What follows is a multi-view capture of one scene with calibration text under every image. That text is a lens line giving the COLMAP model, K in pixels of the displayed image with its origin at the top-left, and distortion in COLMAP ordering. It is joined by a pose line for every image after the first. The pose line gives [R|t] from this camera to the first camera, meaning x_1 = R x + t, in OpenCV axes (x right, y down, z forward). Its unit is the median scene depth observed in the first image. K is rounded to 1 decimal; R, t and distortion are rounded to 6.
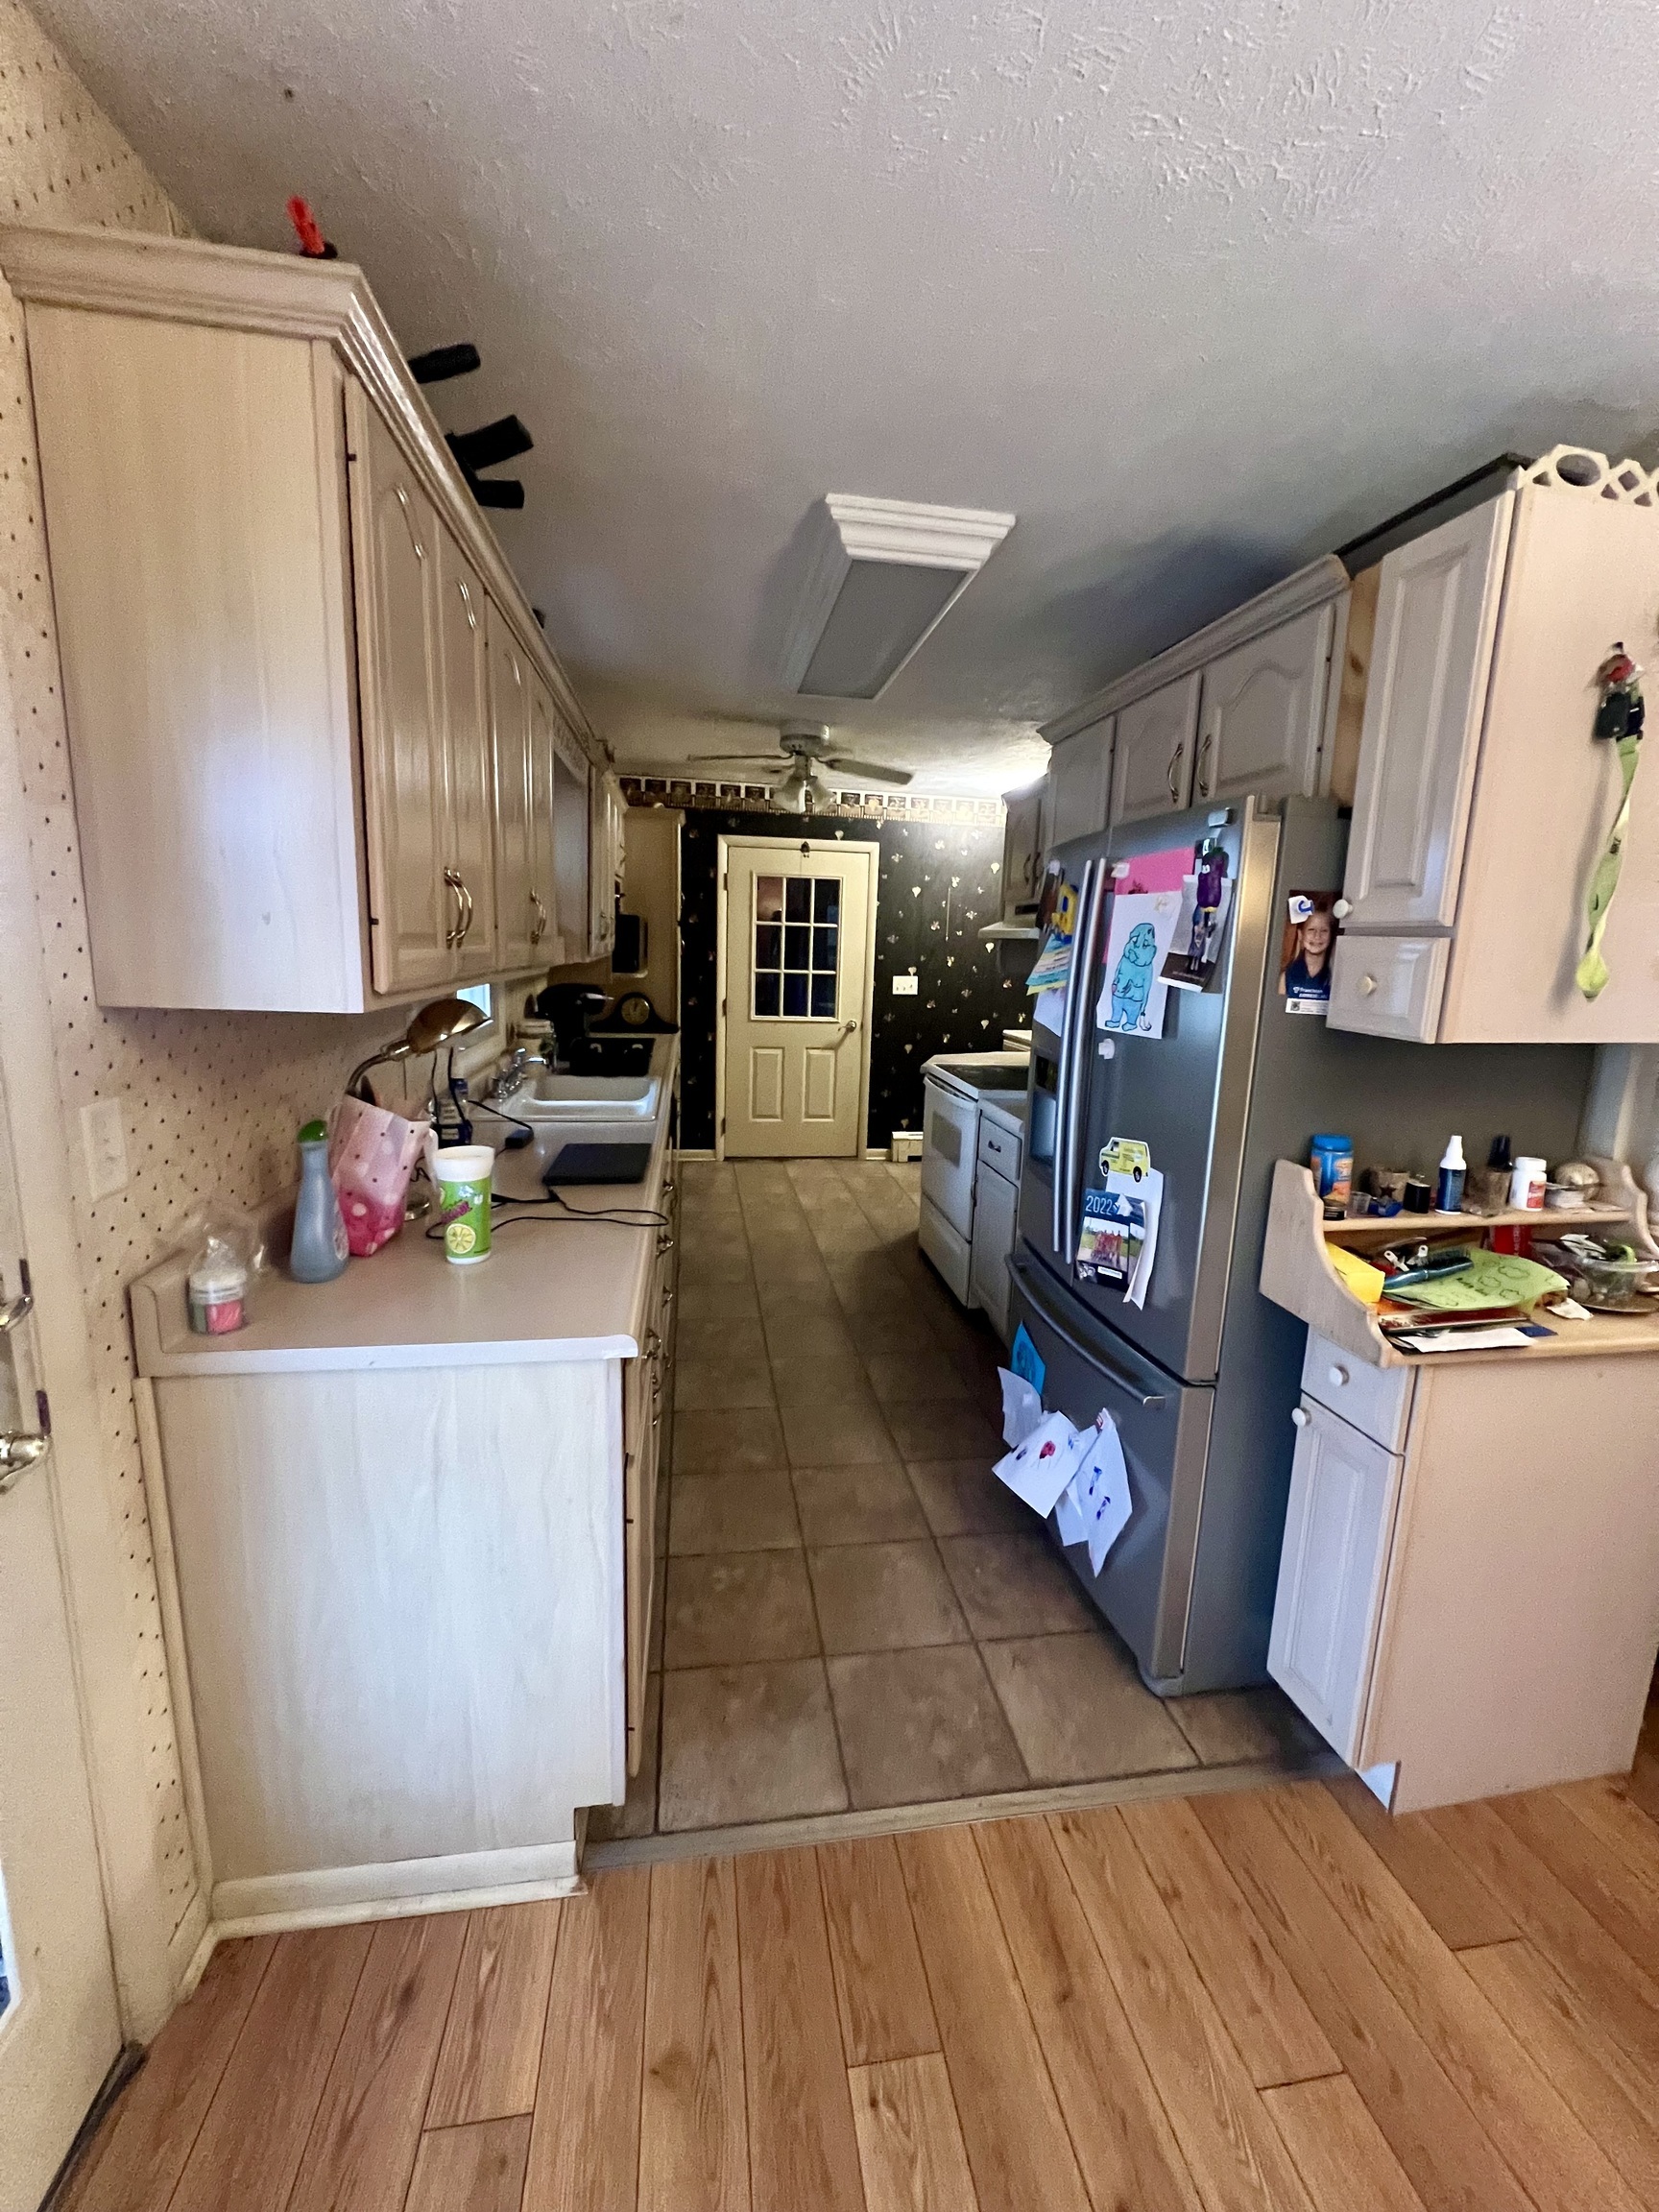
lens RADIAL K [[881.8, 0, 836.1], [0, 881.8, 1101.0], [0, 0, 1]] dist [-0.003560, 0.000515]
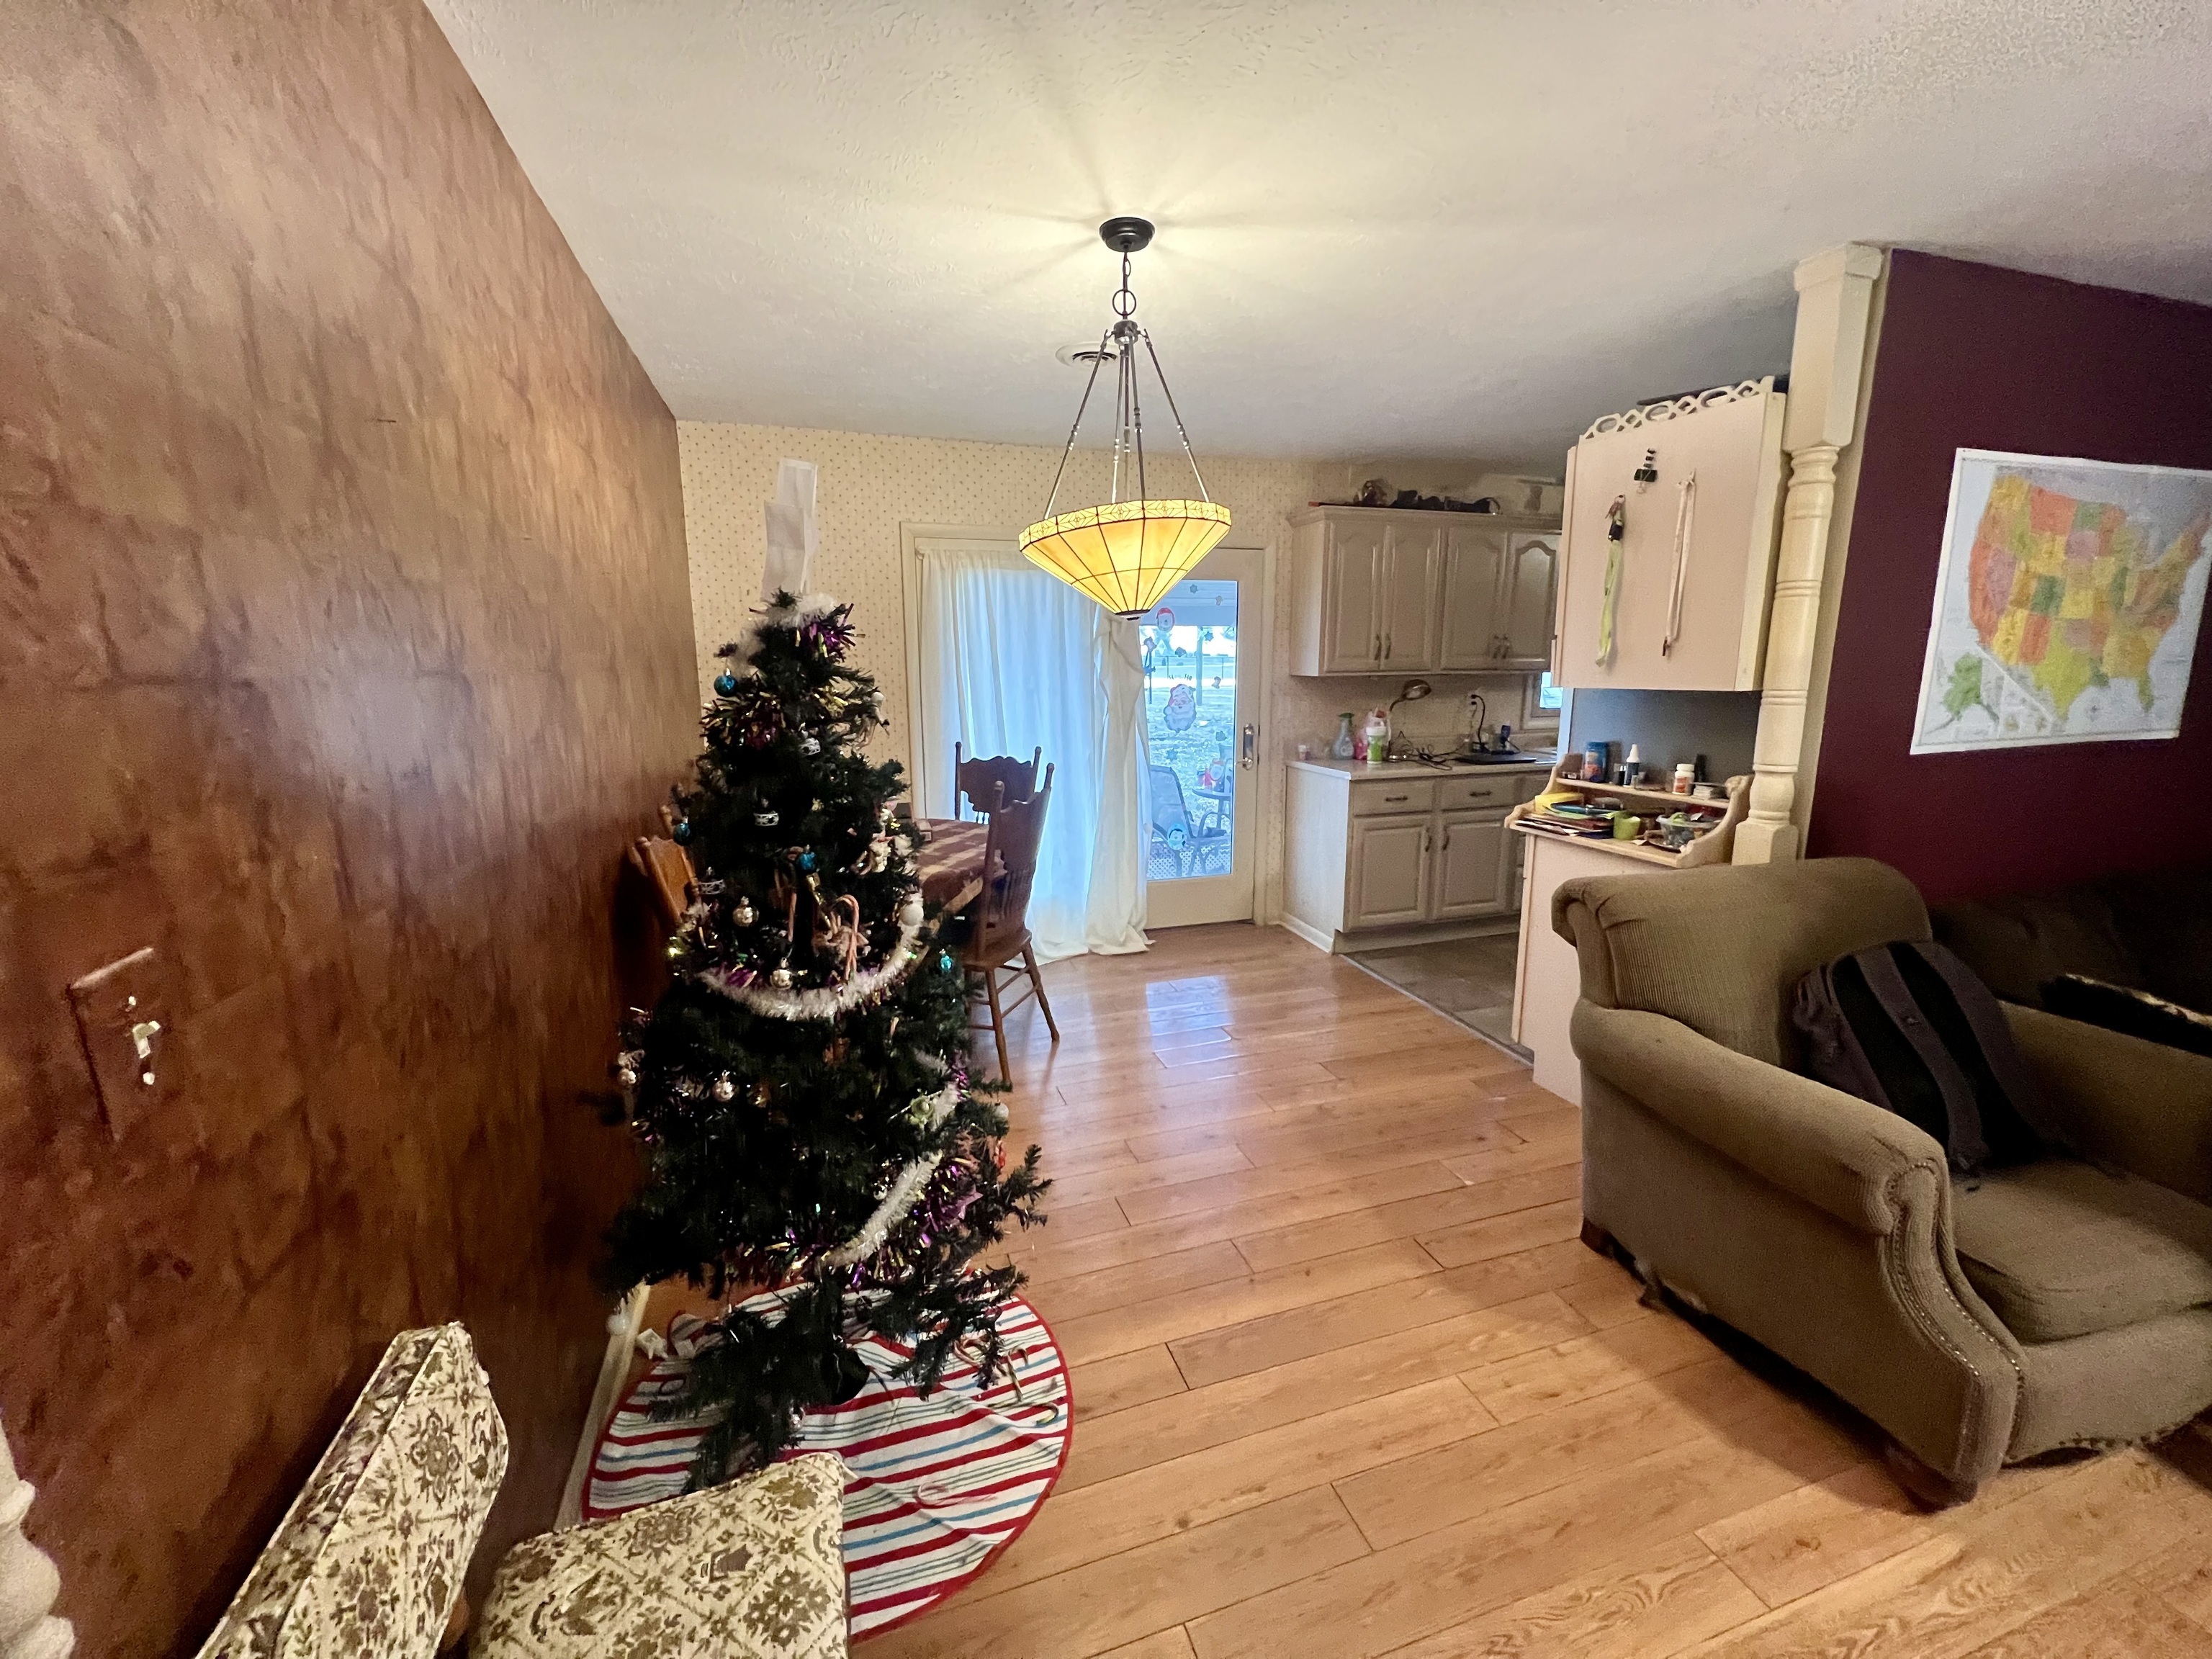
lens RADIAL K [[881.8, 0, 1101.9], [0, 881.8, 821.6], [0, 0, 1]] dist [-0.003560, 0.000515]
pose [[0.144384, 0.144217, -0.978956, 2.955719], [-0.170667, 0.978126, 0.118923, 0.213471], [0.974693, 0.149905, 0.165839, -0.457356]]
